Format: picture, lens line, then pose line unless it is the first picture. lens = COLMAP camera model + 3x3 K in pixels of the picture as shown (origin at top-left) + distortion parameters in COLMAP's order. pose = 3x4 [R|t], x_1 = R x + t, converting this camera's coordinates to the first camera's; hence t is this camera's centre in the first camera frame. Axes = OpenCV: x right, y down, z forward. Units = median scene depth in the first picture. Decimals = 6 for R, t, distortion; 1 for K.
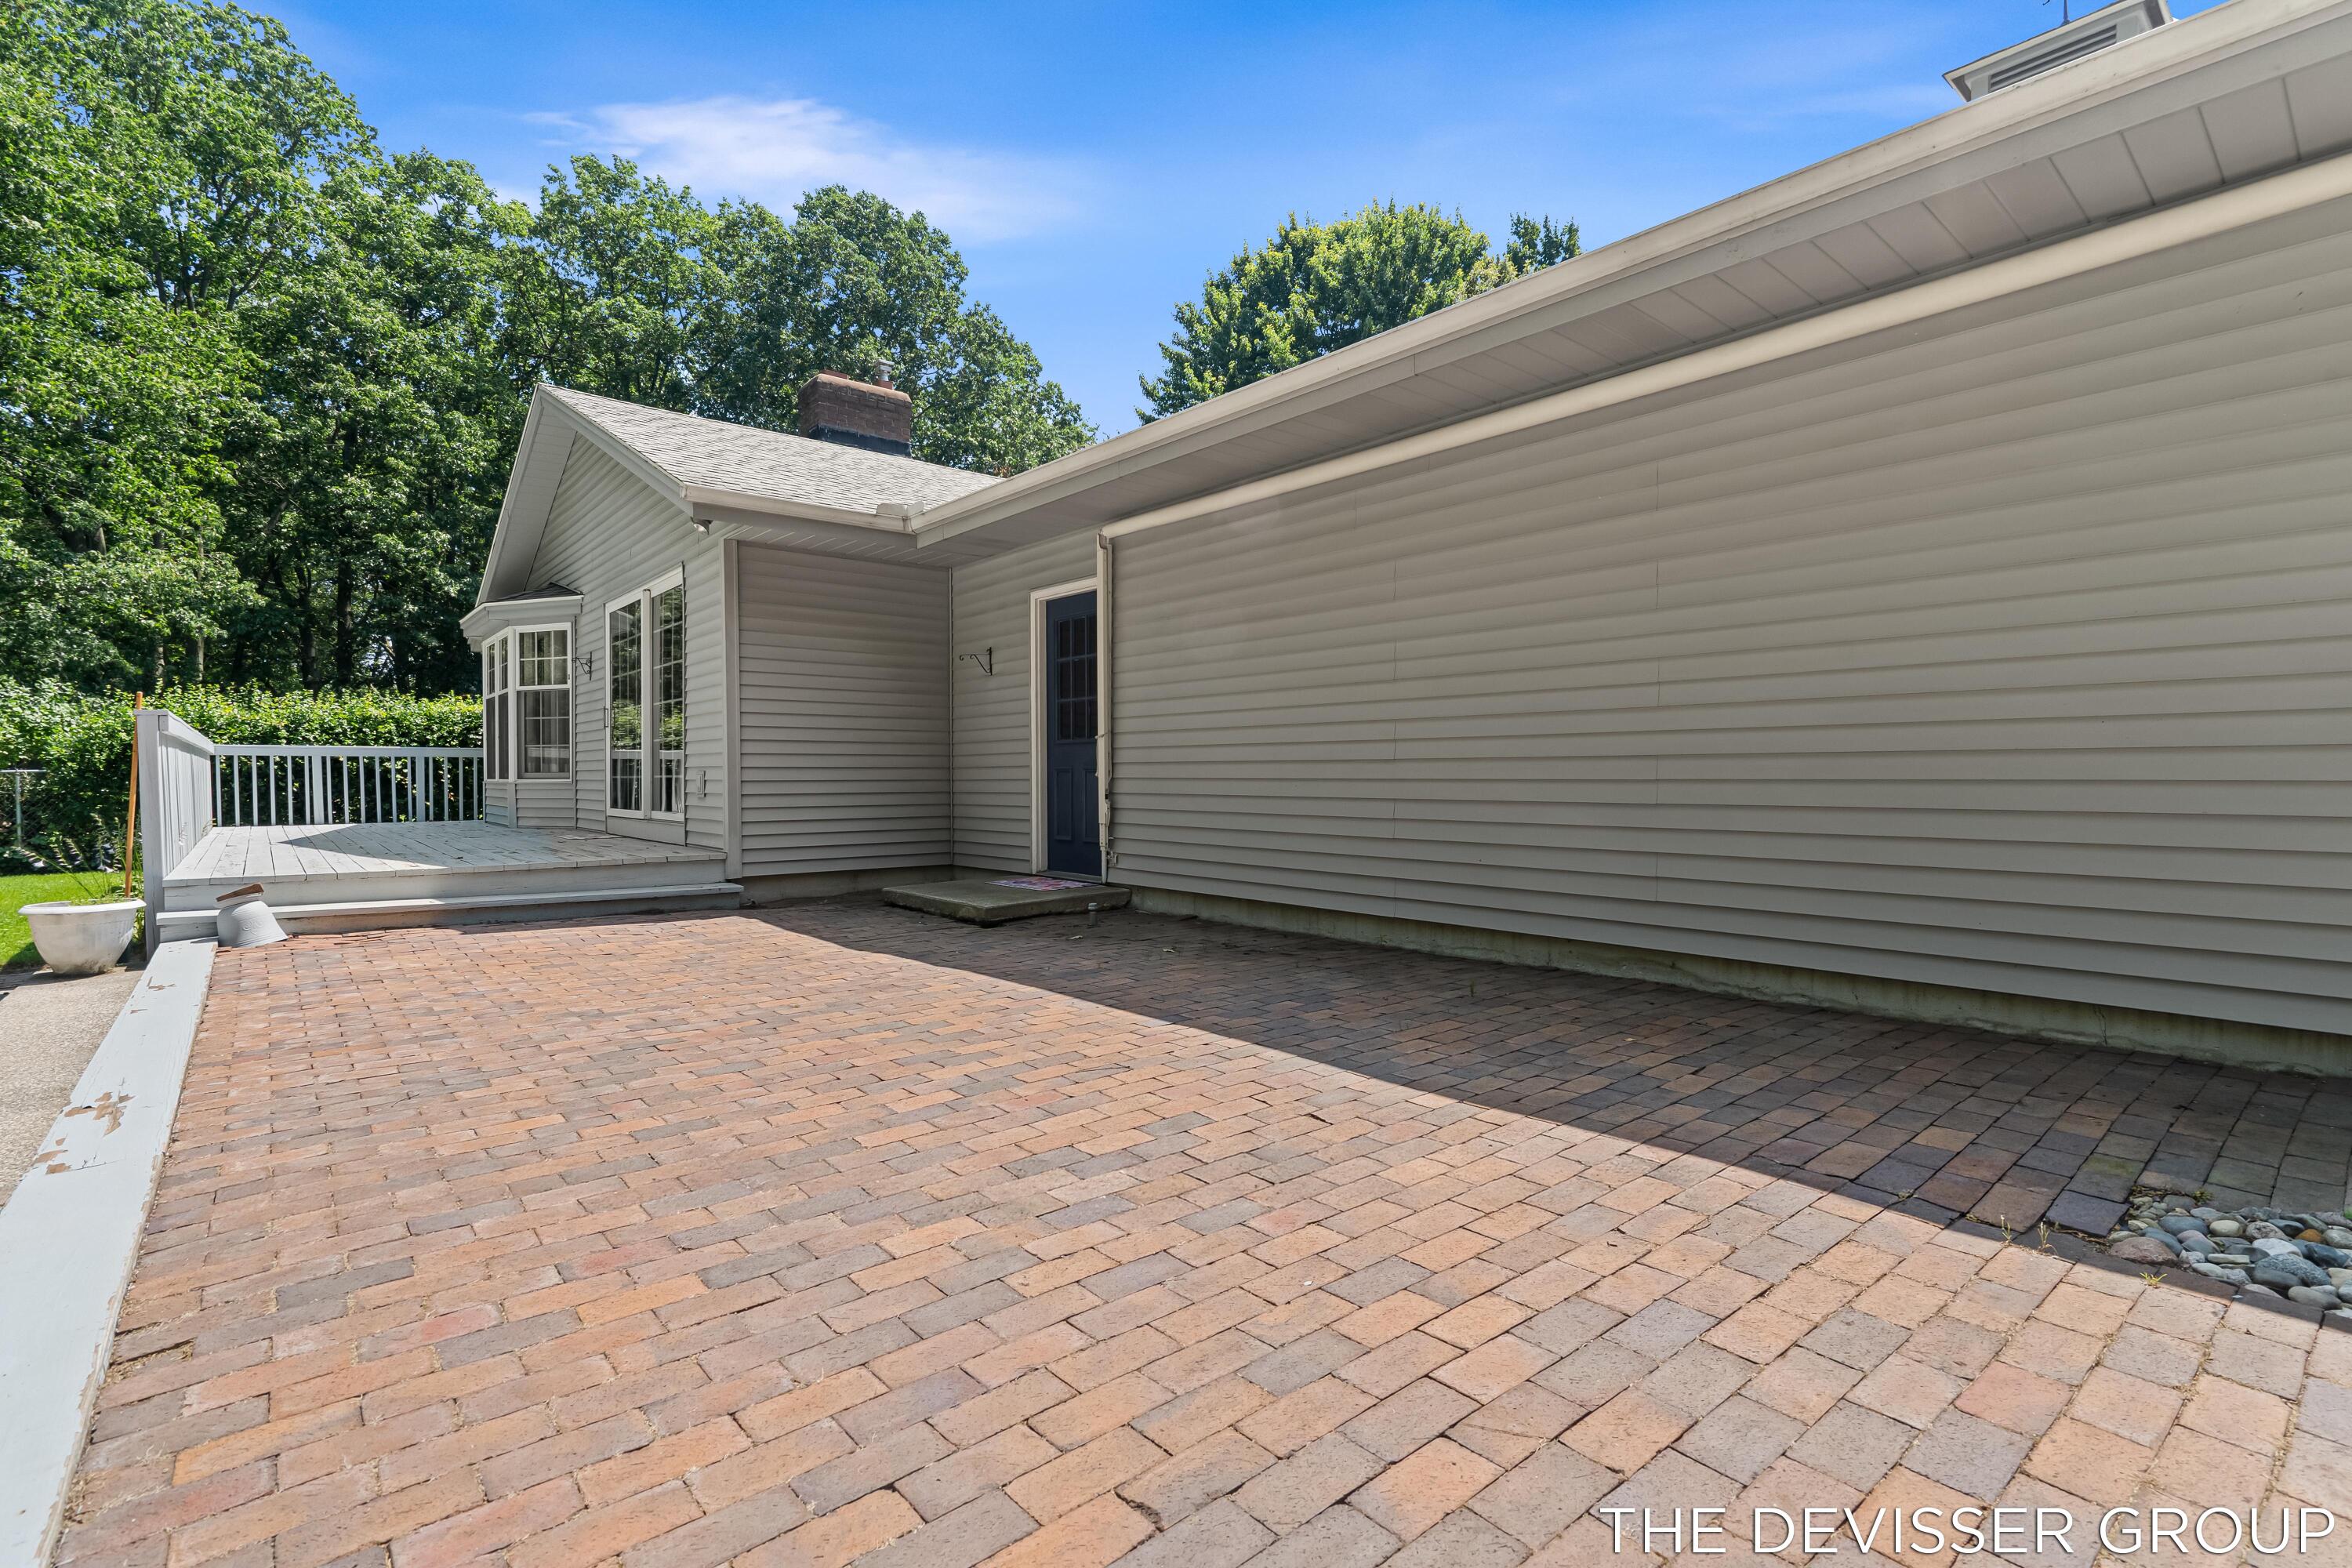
lens RADIAL K [[1088.7, 0, 1167.8], [0, 1088.7, 780.2], [0, 0, 1]] dist [-0.002758, 0.001254]
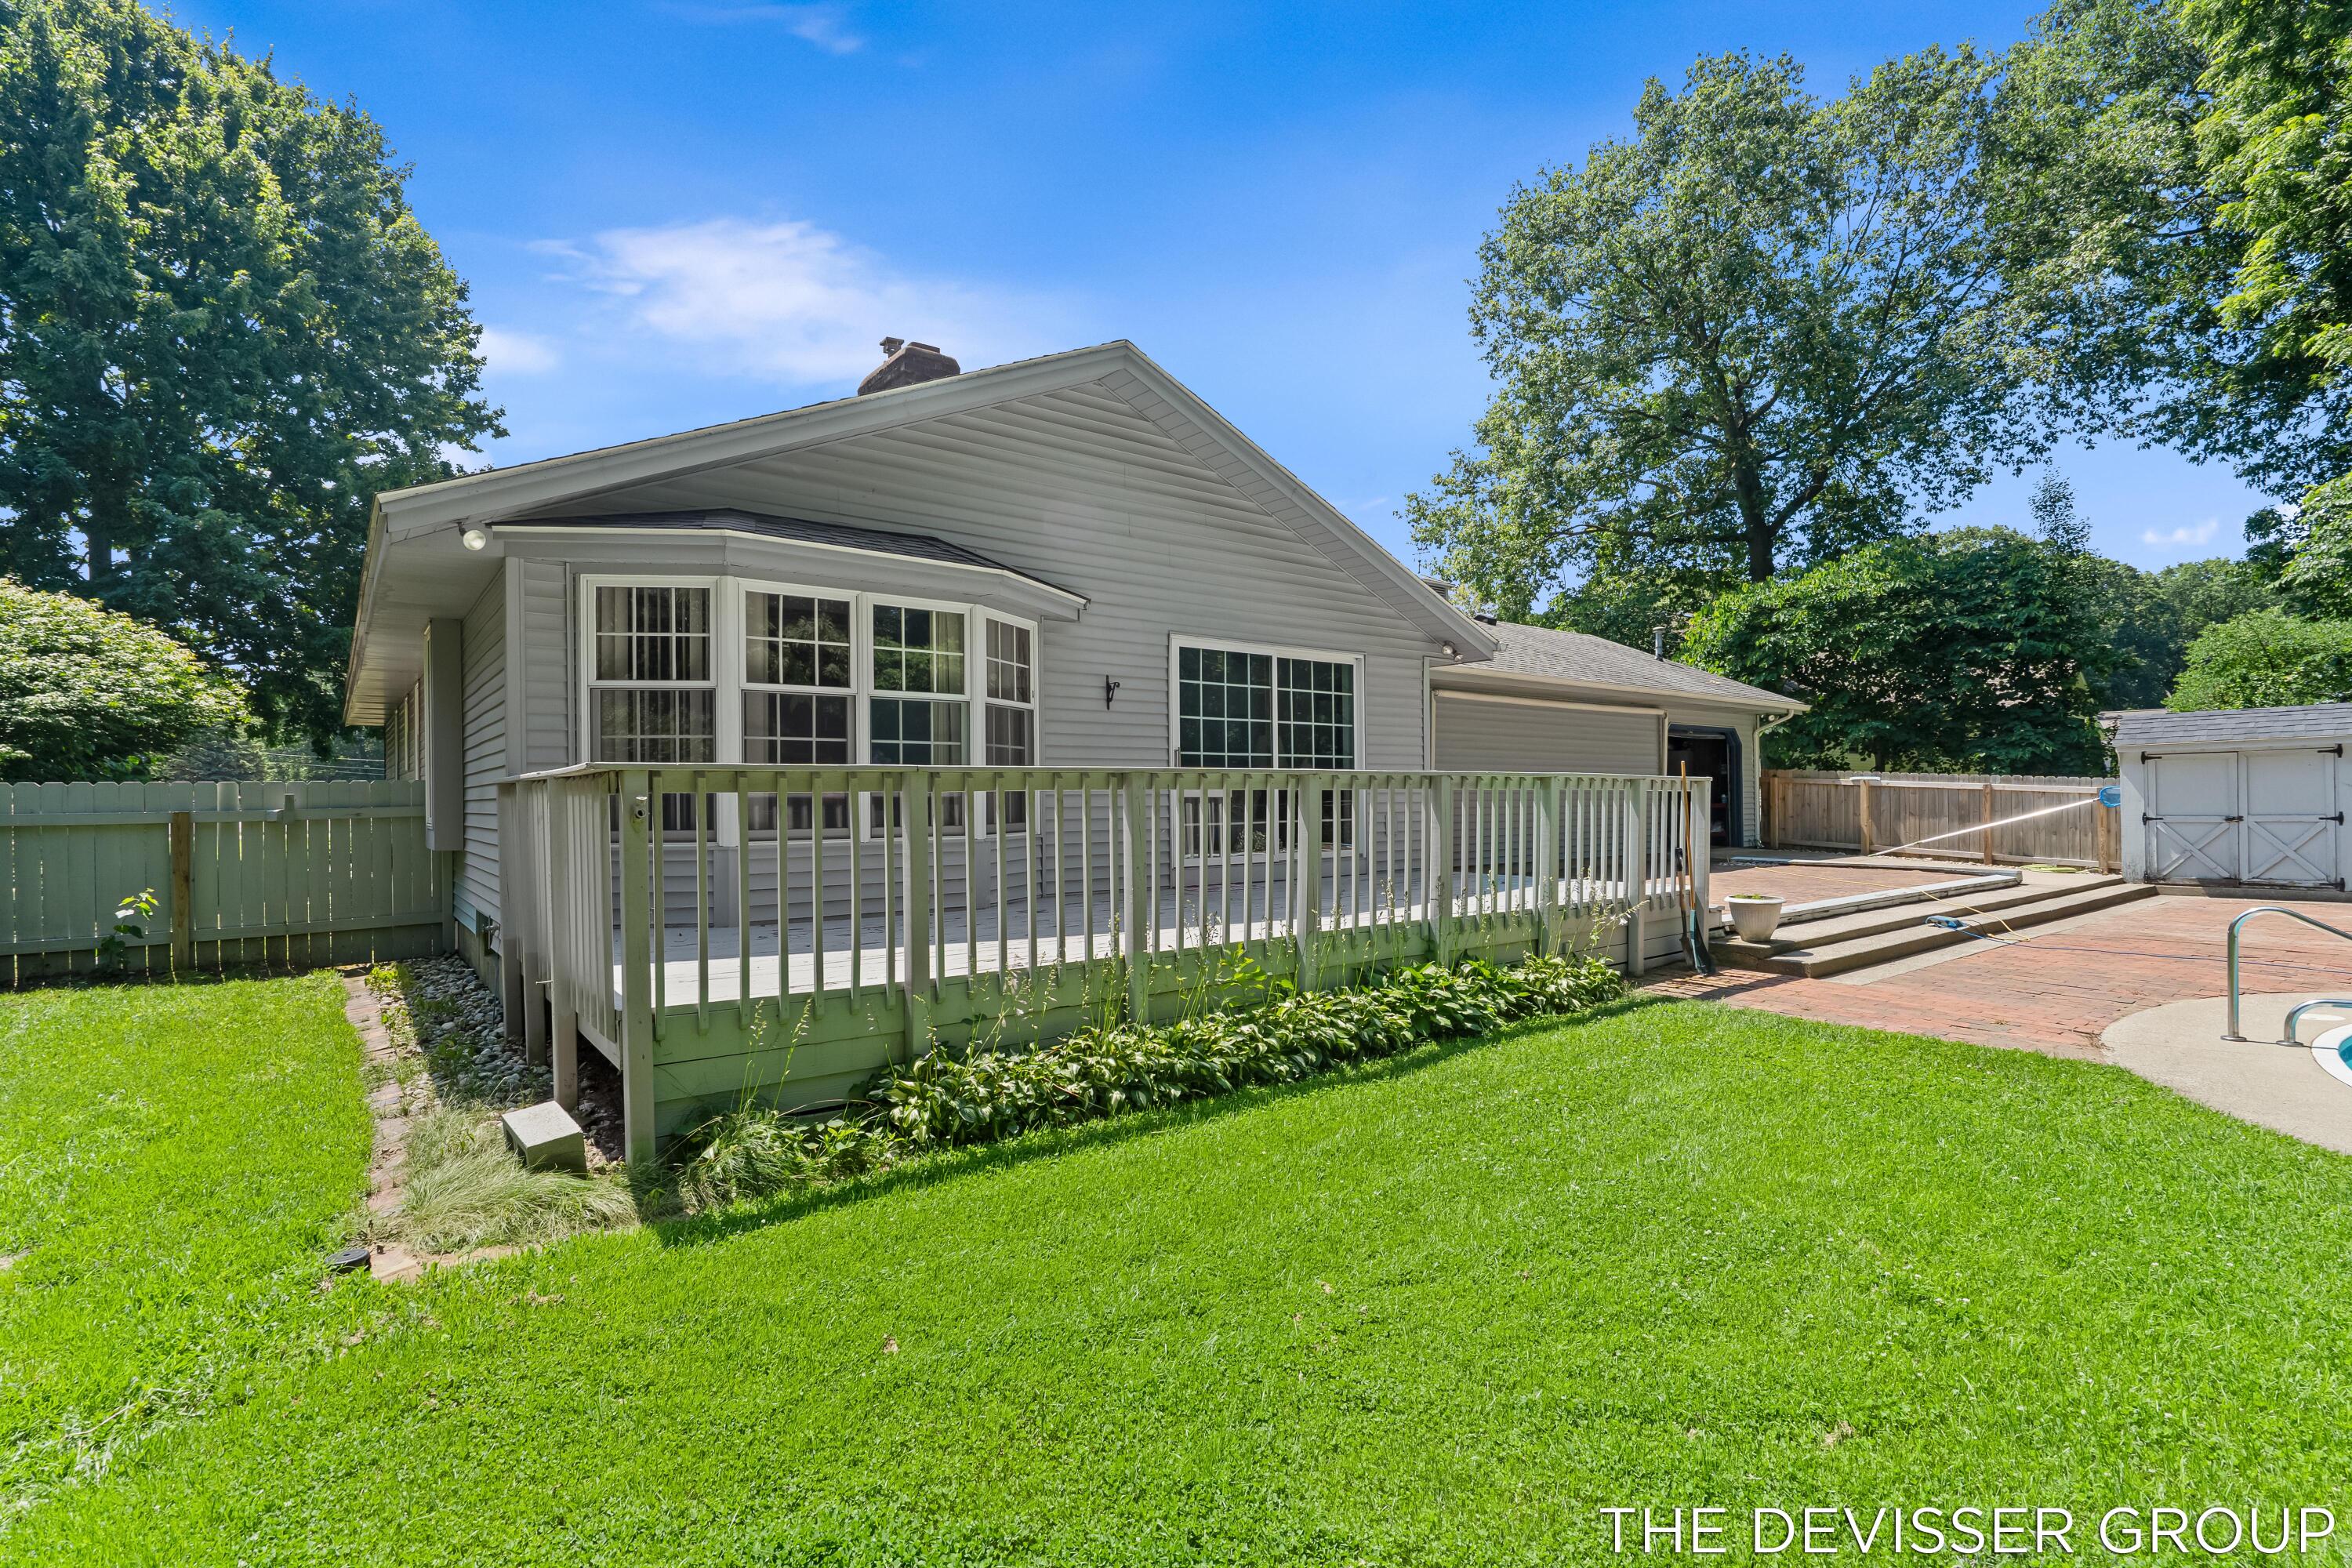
lens RADIAL K [[1088.7, 0, 1166.6], [0, 1088.7, 801.7], [0, 0, 1]] dist [-0.002758, 0.001254]
pose [[0.042741, 0.000036, 0.999086, -1.115880], [0.011544, 0.999933, -0.000530, -0.016827], [-0.999019, 0.011556, 0.042738, 0.756544]]
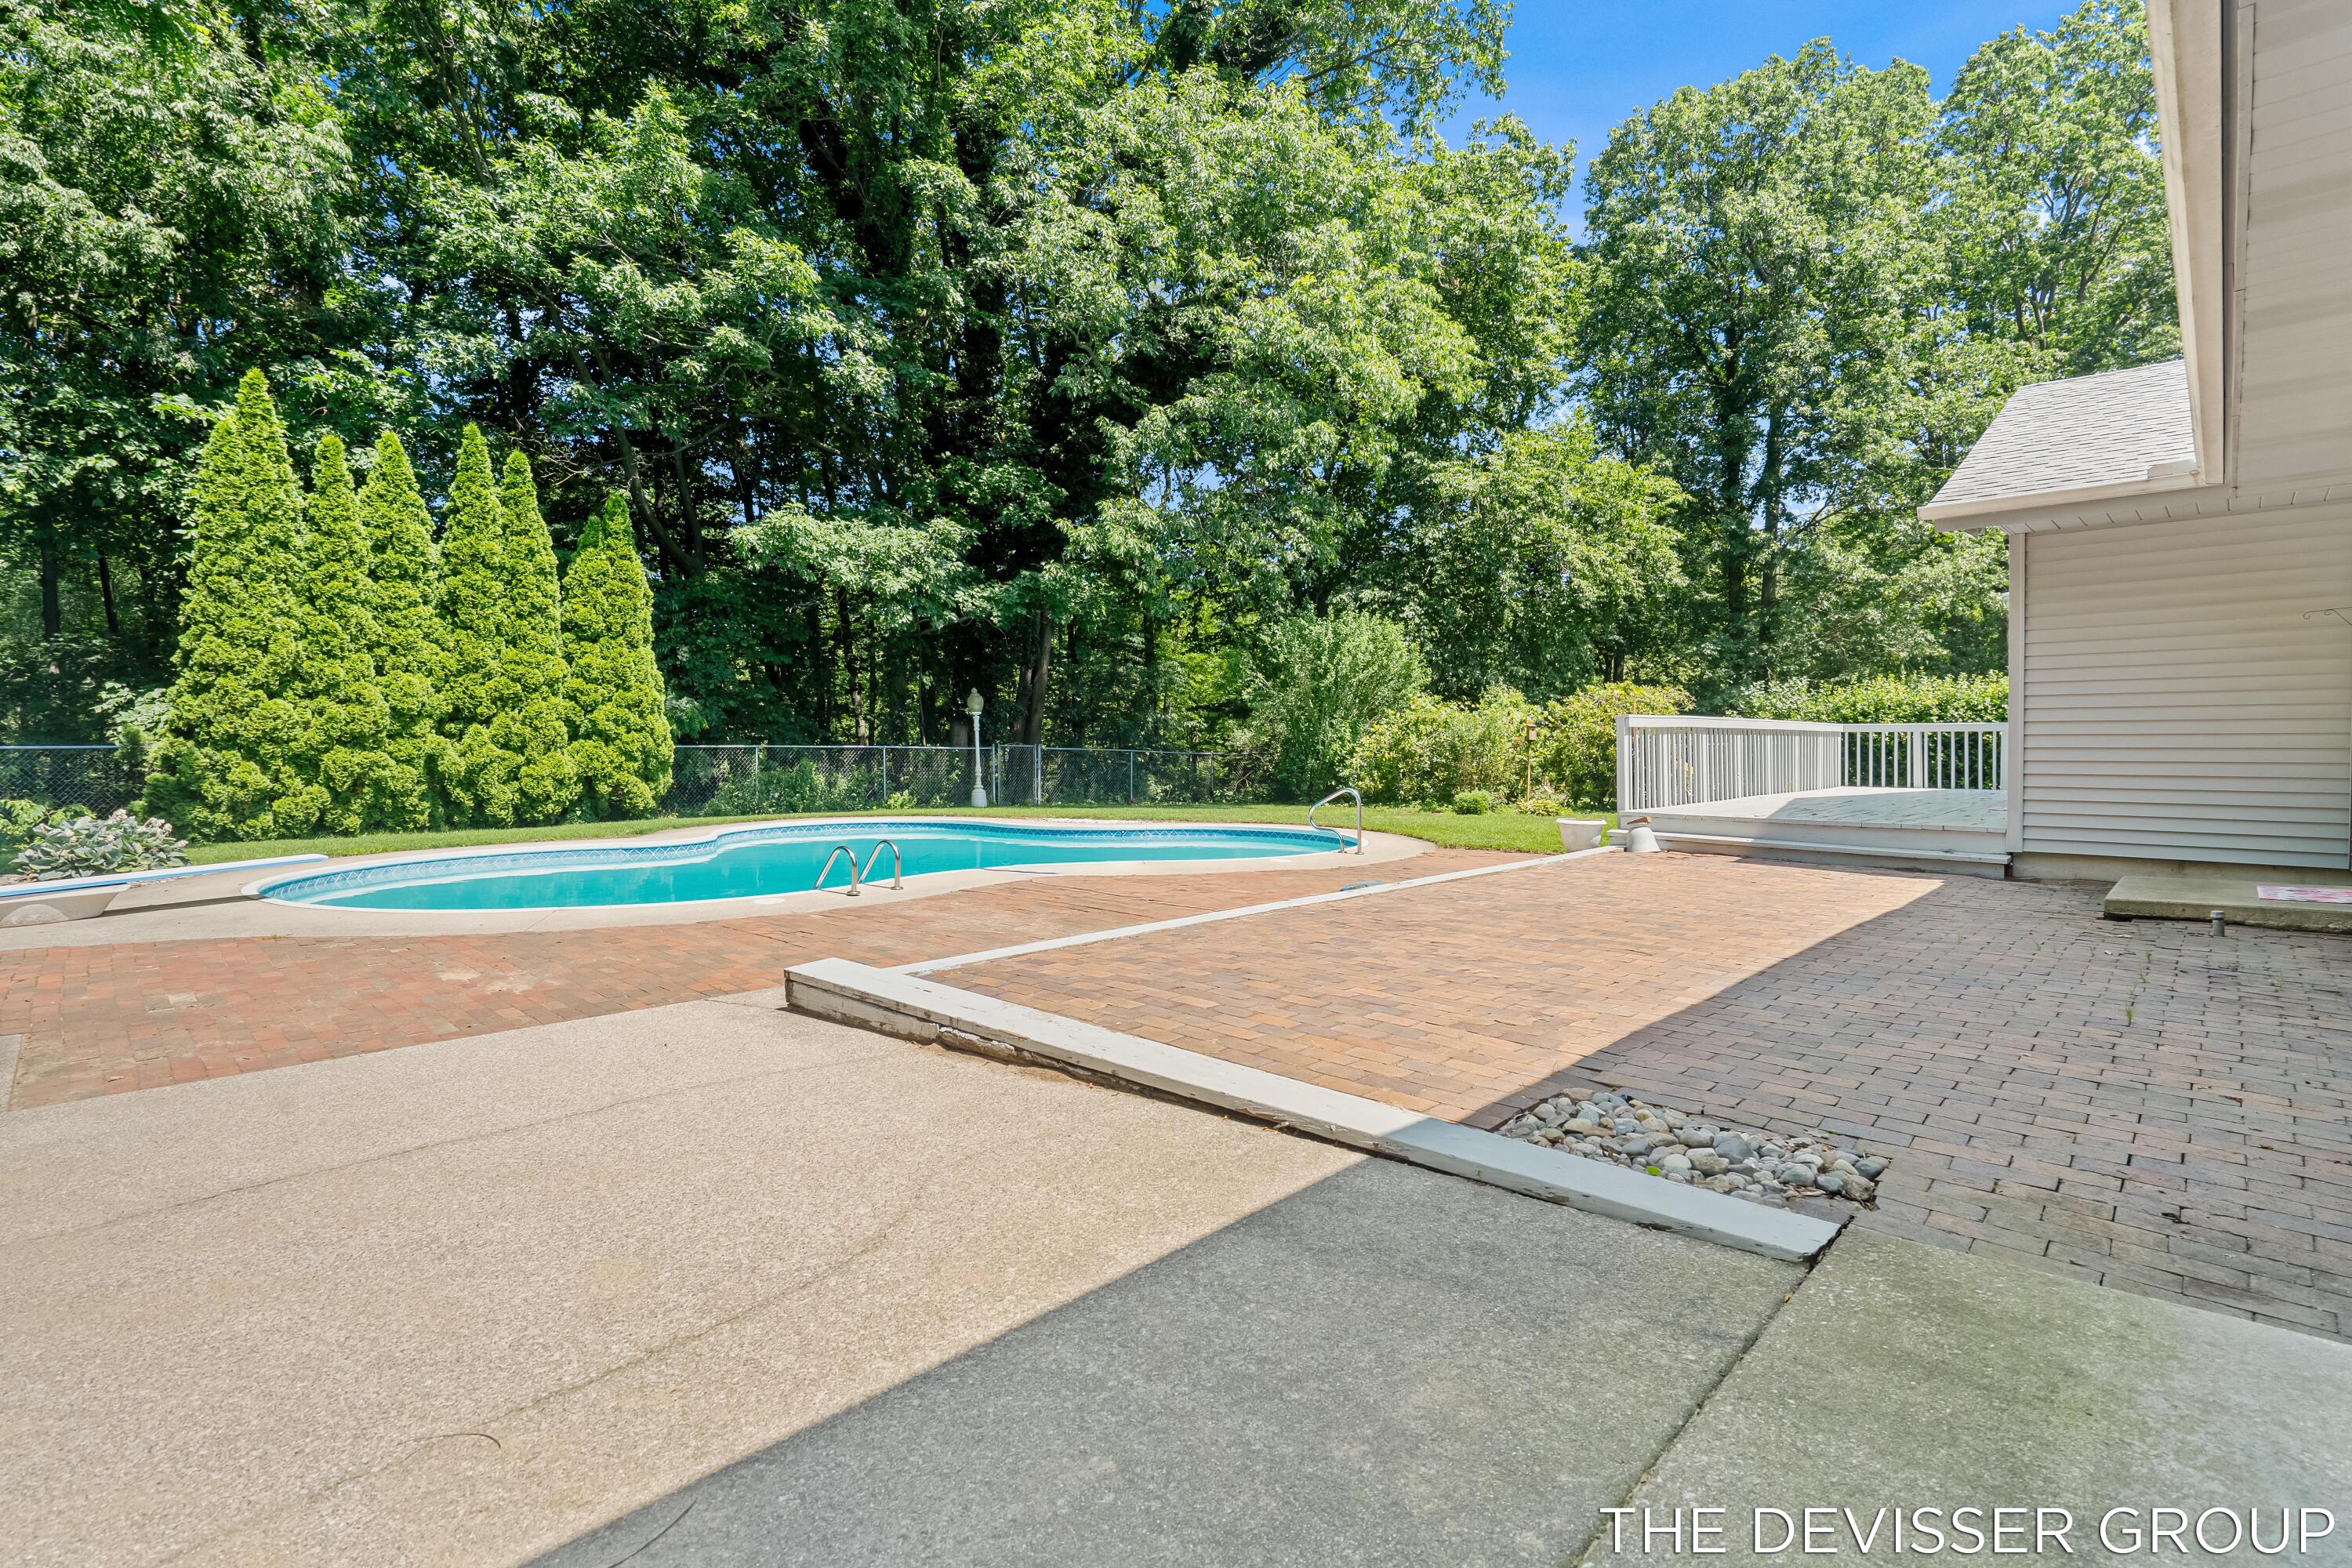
lens RADIAL K [[1088.7, 0, 1183.1], [0, 1088.7, 762.4], [0, 0, 1]] dist [-0.002758, 0.001254]
pose [[0.094076, 0.022120, -0.995319, 0.341713], [-0.004335, 0.999753, 0.021809, -0.009911], [0.995556, 0.002263, 0.094149, 0.060893]]
